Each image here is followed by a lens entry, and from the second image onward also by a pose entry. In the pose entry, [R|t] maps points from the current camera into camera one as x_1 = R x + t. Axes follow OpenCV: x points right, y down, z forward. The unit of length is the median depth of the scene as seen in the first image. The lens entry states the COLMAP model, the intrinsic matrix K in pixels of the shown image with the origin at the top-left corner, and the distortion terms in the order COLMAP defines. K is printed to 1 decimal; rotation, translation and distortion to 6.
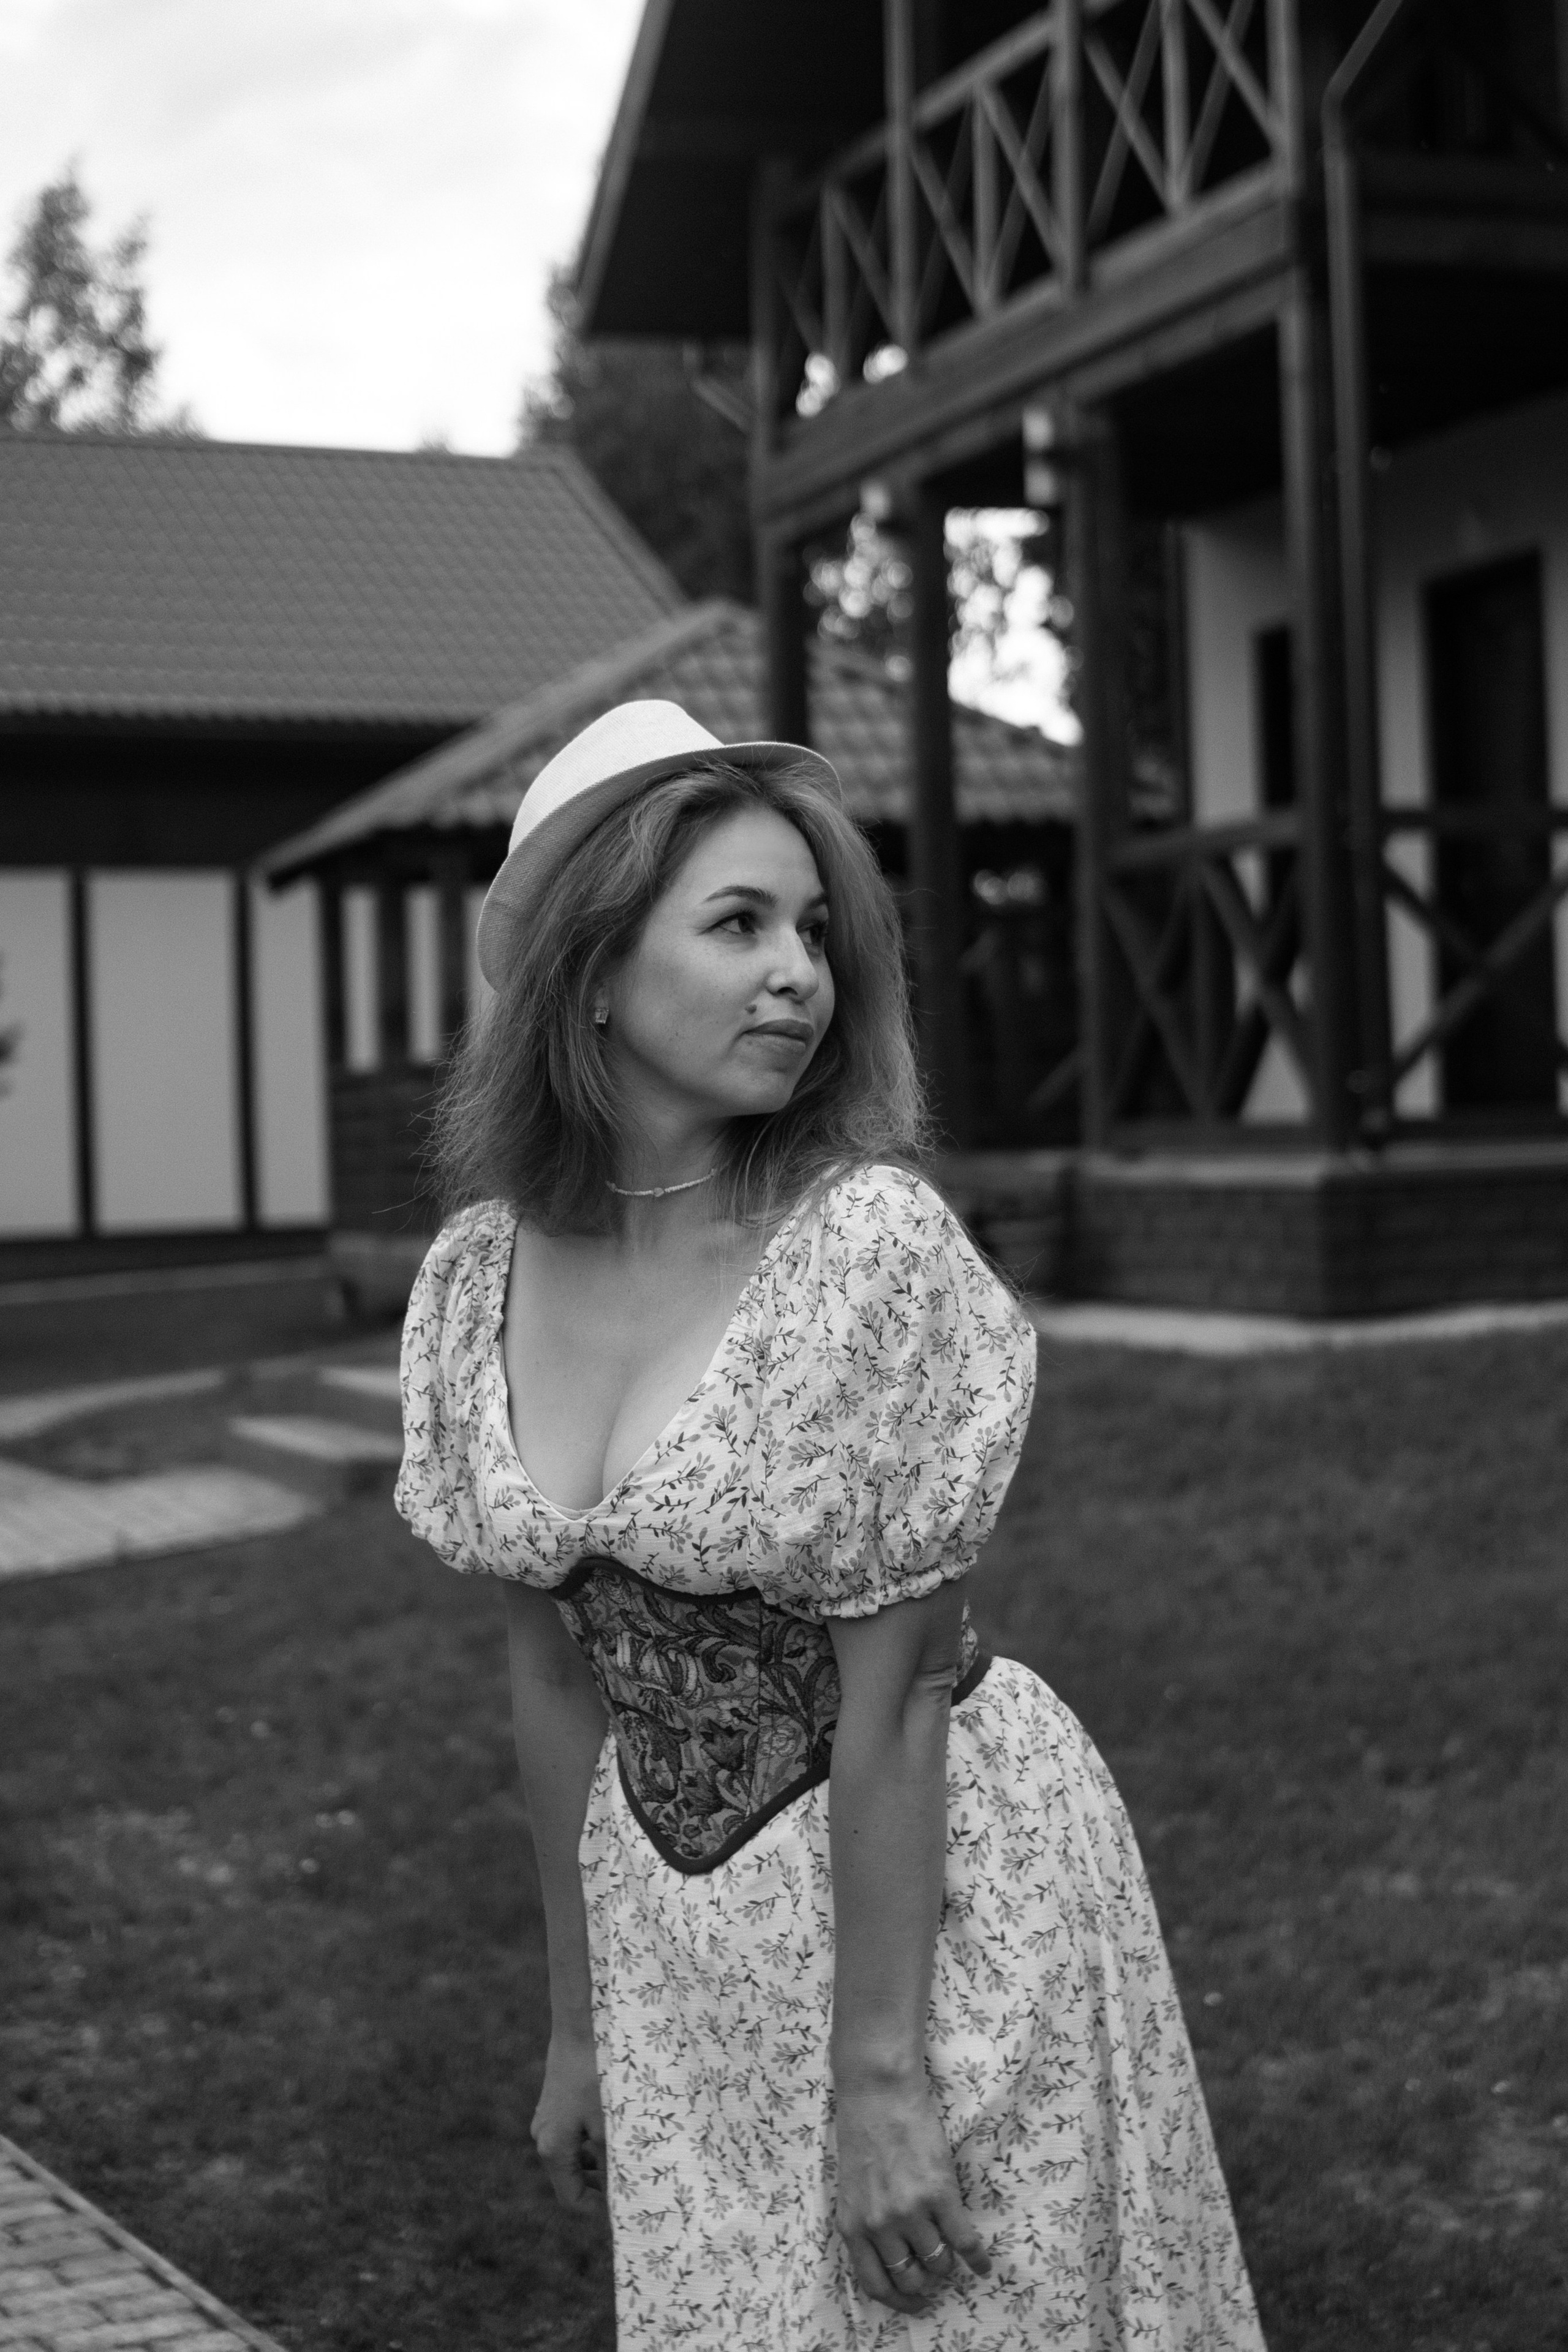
lens RADIAL K [[3889.5, 0, 784.0], [0, 3889.5, 1176.0], [0, 0, 1]] dist [-0.202890, 0.126364]
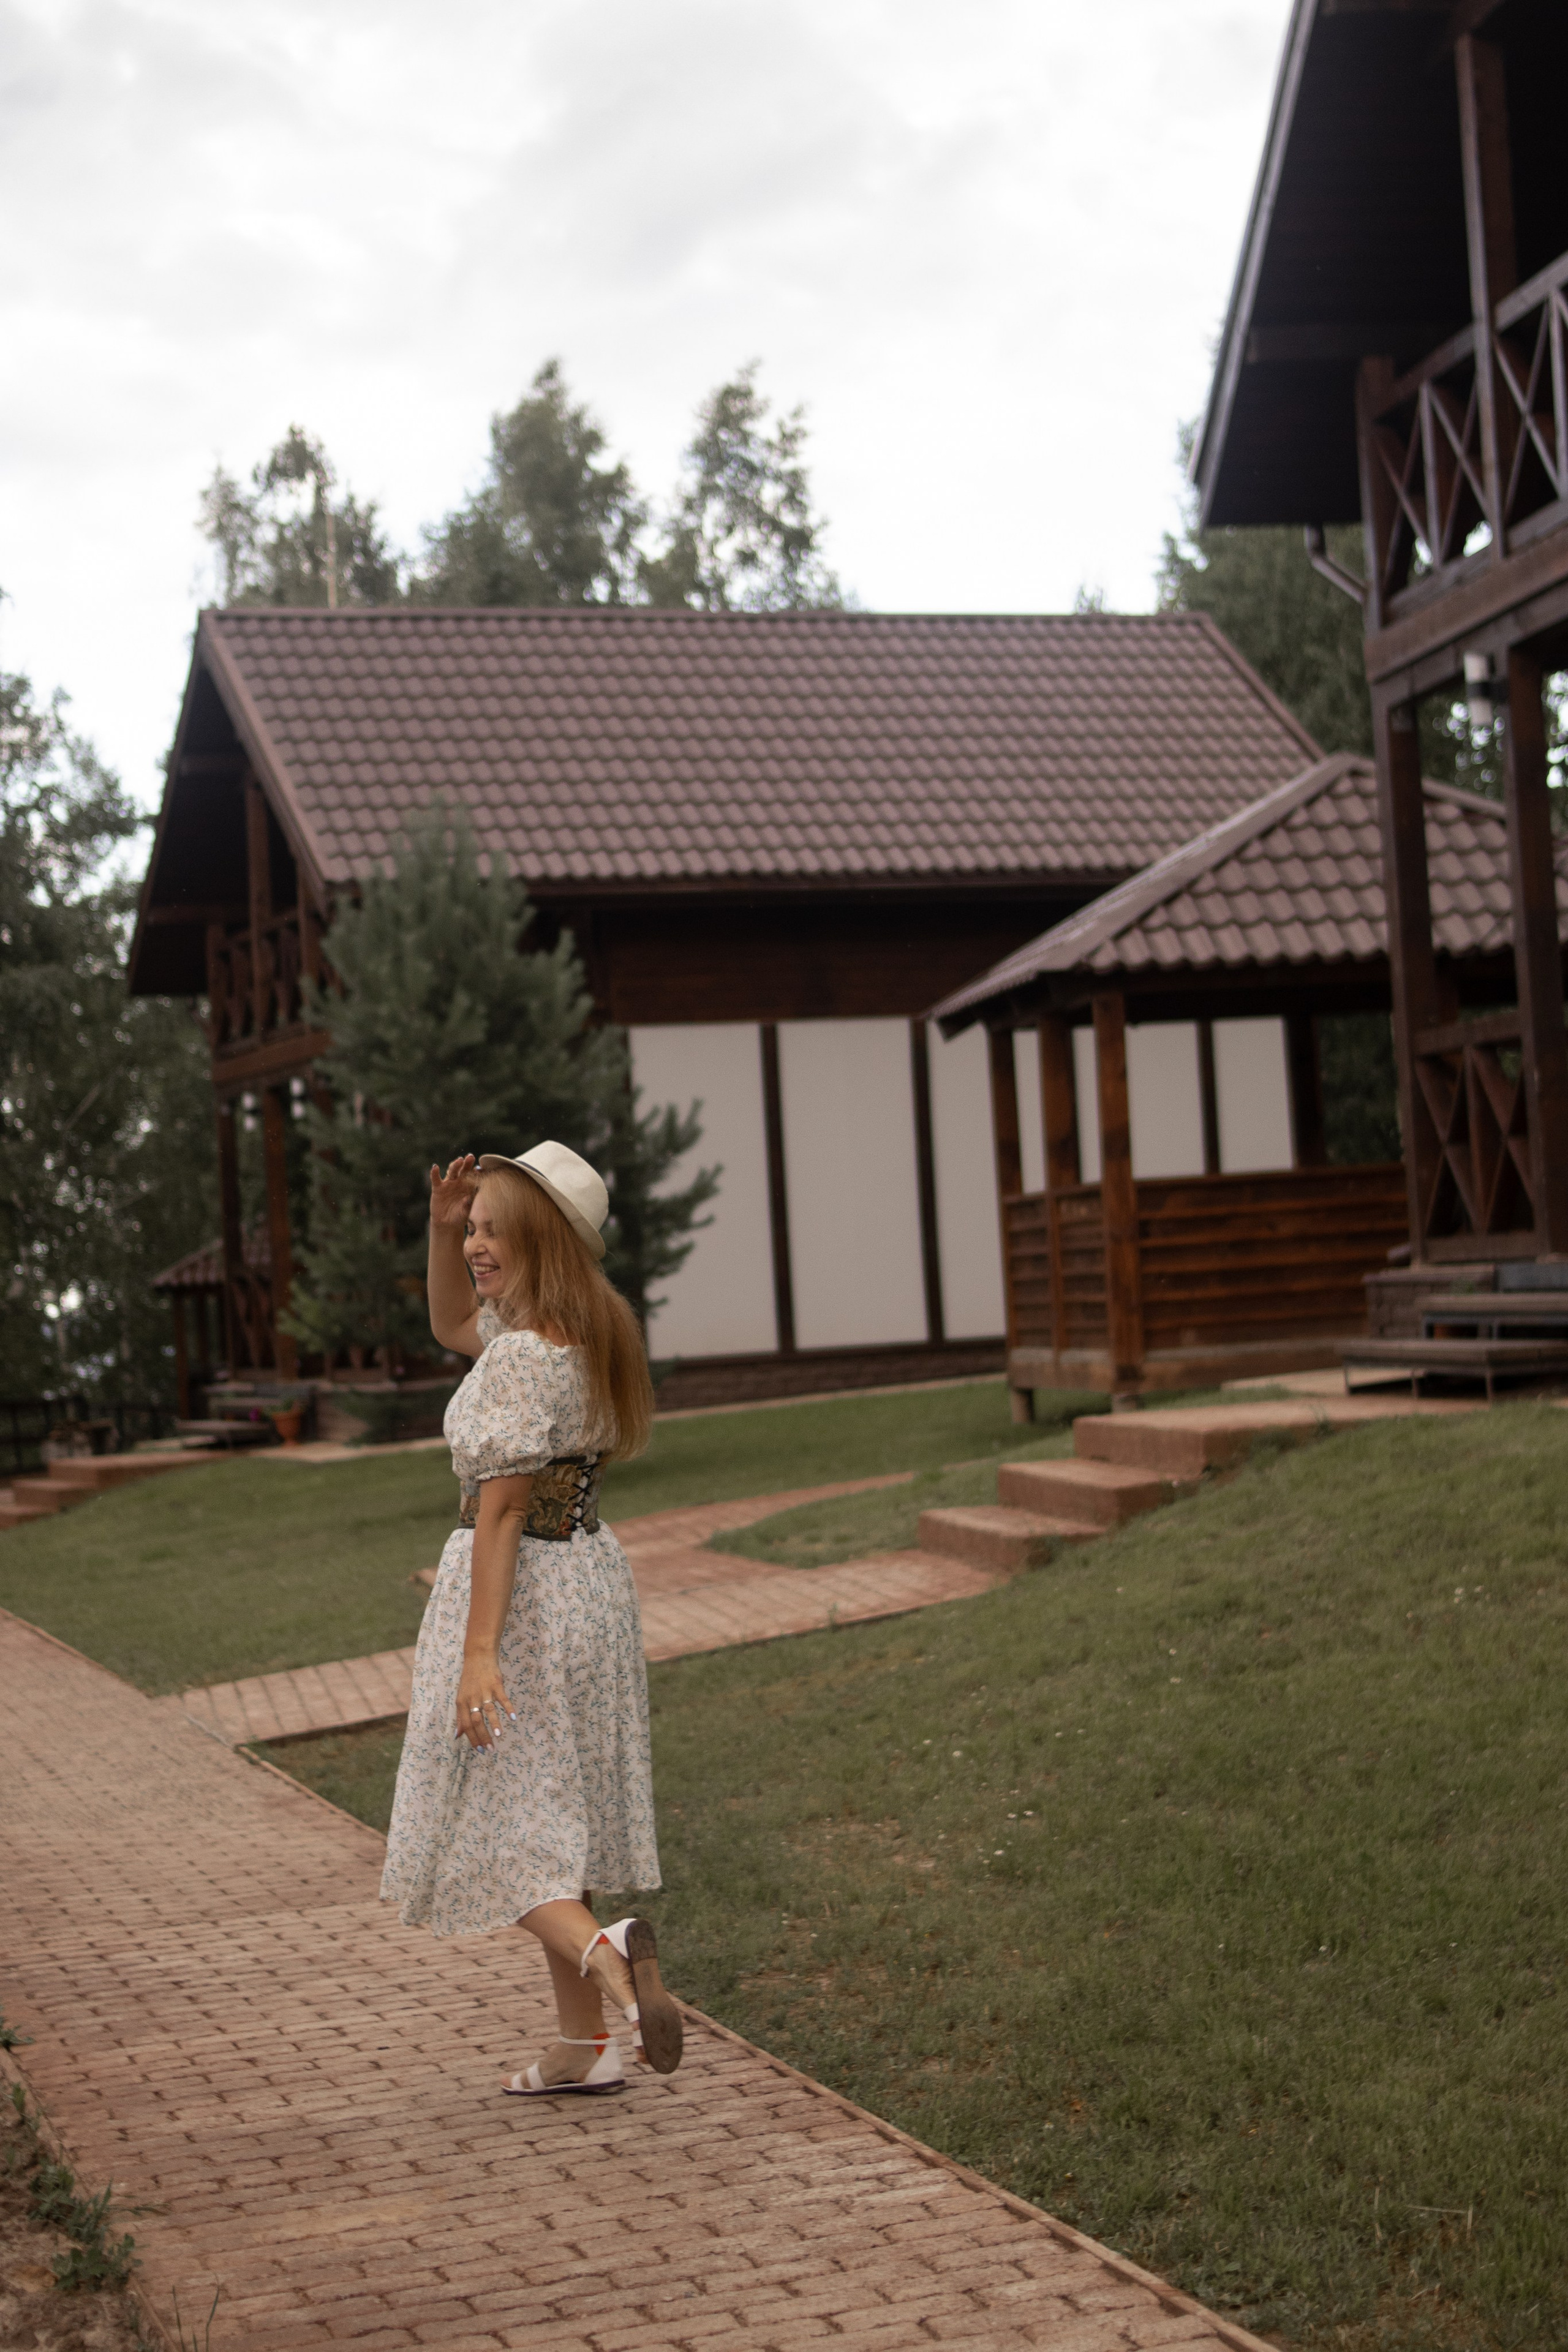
lens RADIAL K [[3900.5, 0, 783.4], [0, 3900.5, 1272.5], [0, 0, 1]] dist [-0.048898, 0.004019]
pose [[0.984282, -0.030655, -0.173923, 0.017924], [0.029567, 0.999524, -0.008848, 0.003153], [0.174111, 0.003566, 0.984720, -0.138307]]
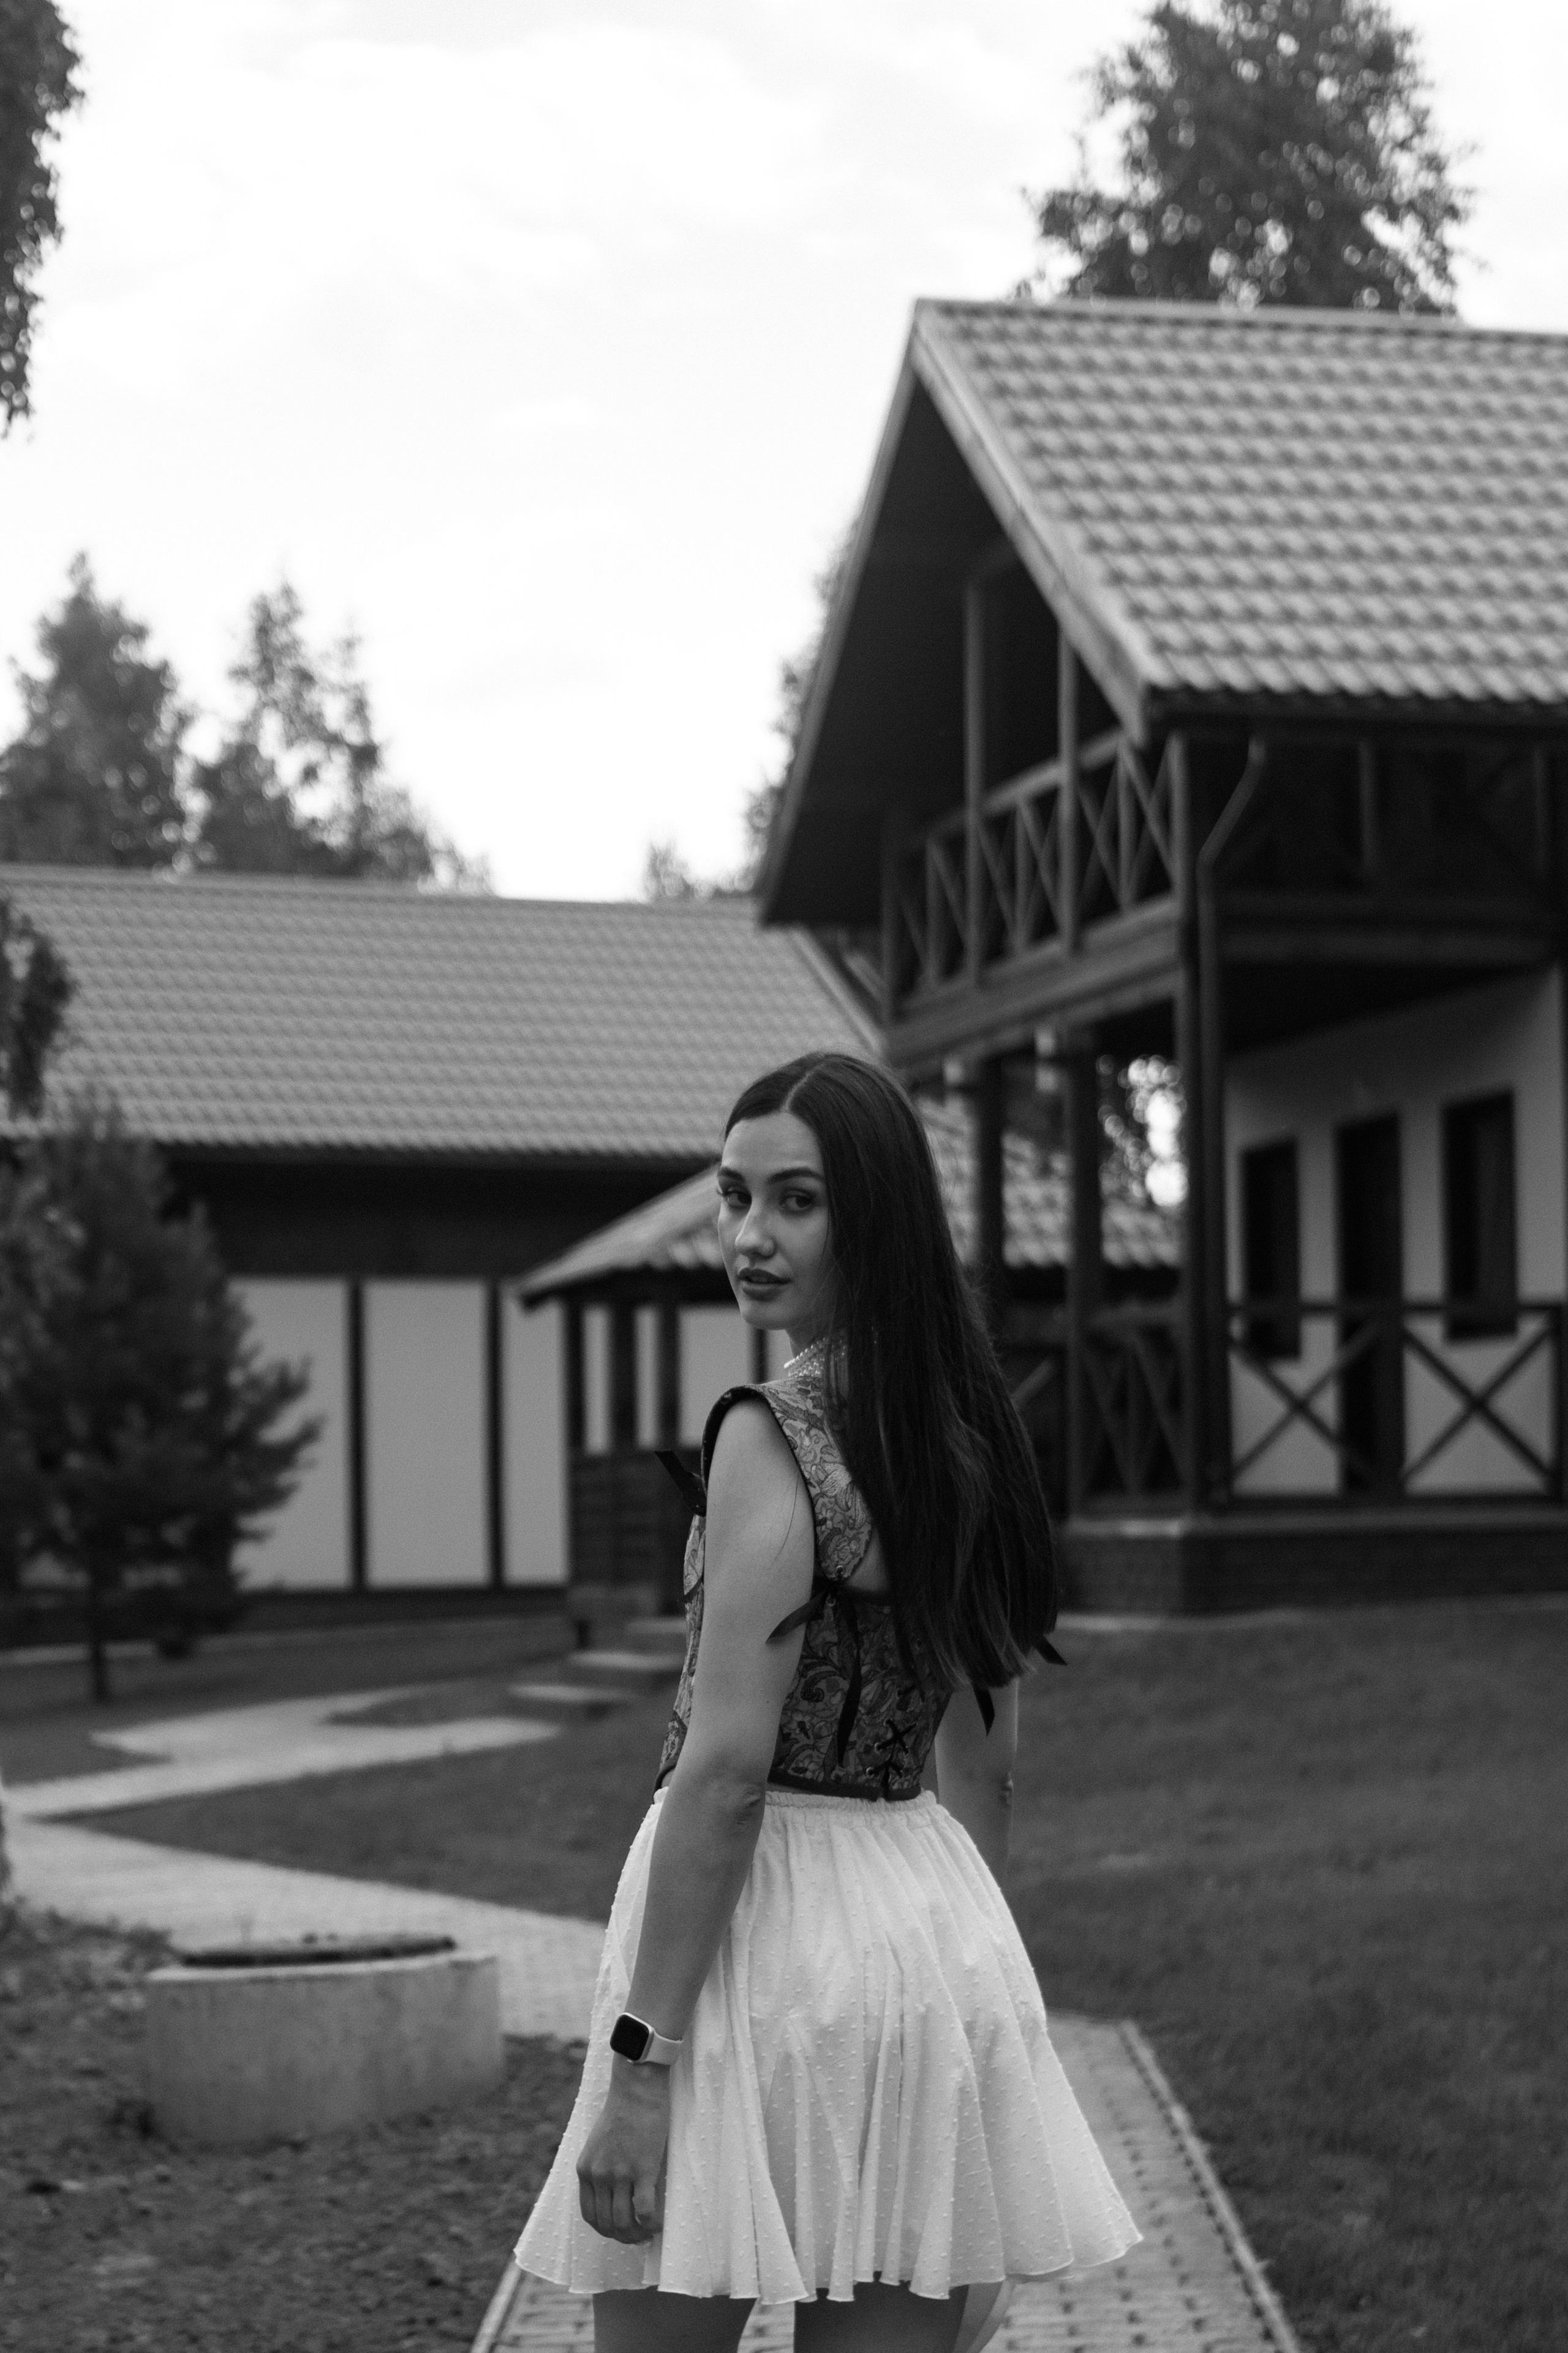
lens RADIAL K [[3901.8, 0, 783.4], [0, 3901.8, 1273.1], [0, 0, 1]] dist [-0.048898, 0.004019]
pose [[0.998111, 0.010711, -0.060496, 0.048735], [-0.015145, 0.997194, -0.073311, 0.010604], [0.059541, 0.074089, 0.995473, -0.458643]]
